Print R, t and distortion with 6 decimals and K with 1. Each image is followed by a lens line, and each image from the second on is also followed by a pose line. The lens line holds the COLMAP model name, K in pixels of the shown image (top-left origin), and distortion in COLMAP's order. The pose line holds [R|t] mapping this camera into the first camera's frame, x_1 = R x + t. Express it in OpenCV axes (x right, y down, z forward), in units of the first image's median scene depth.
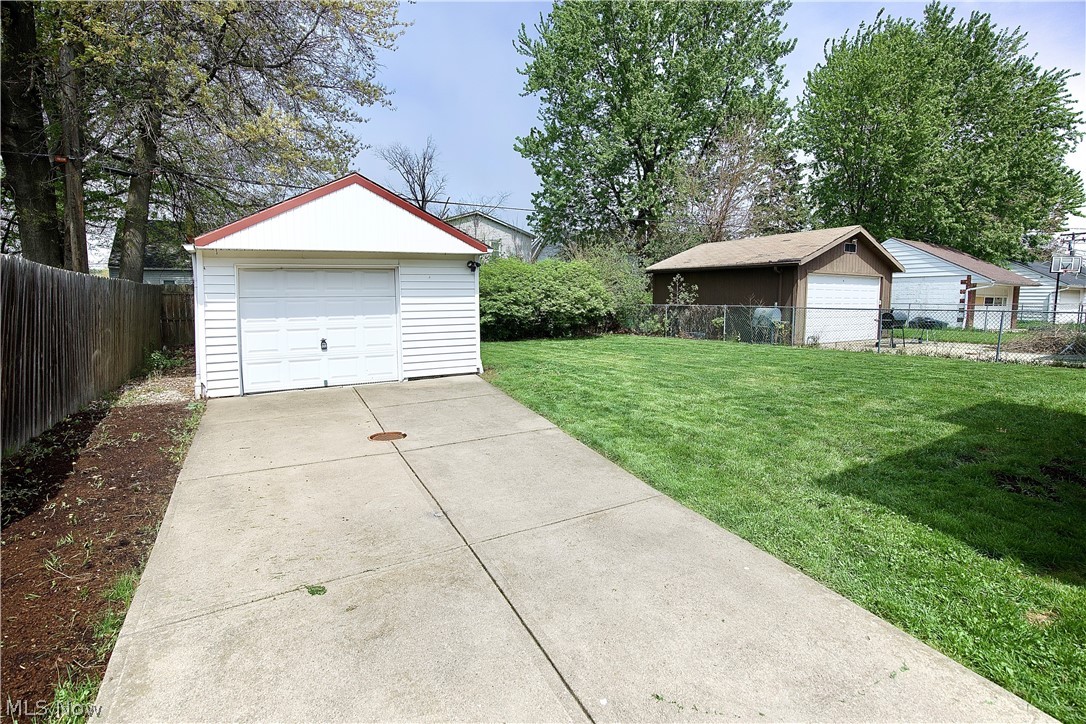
lens RADIAL K [[526.3, 0, 543.0], [0, 526.3, 355.4], [0, 0, 1]] dist [-0.038519, -0.000202]
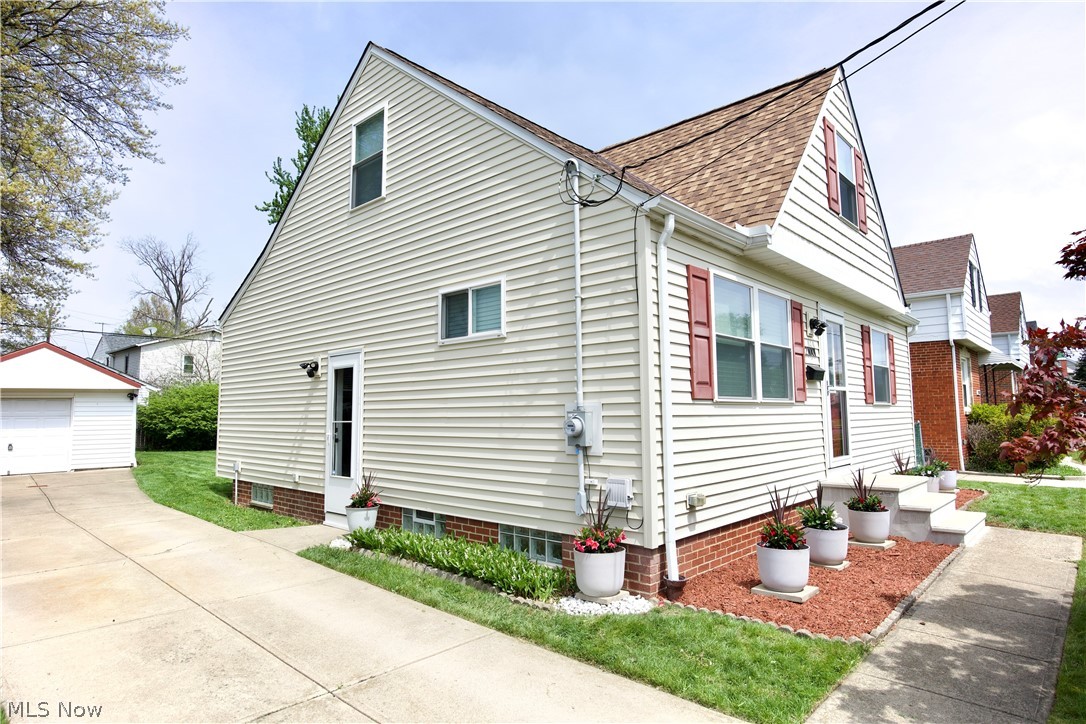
lens RADIAL K [[615.3, 0, 543.0], [0, 615.3, 362.0], [0, 0, 1]] dist [-0.004448, -0.000968]
pose [[0.957048, 0.029633, 0.288412, 0.482201], [0.024498, 0.982940, -0.182287, 0.087512], [-0.288893, 0.181523, 0.939995, -1.039068]]
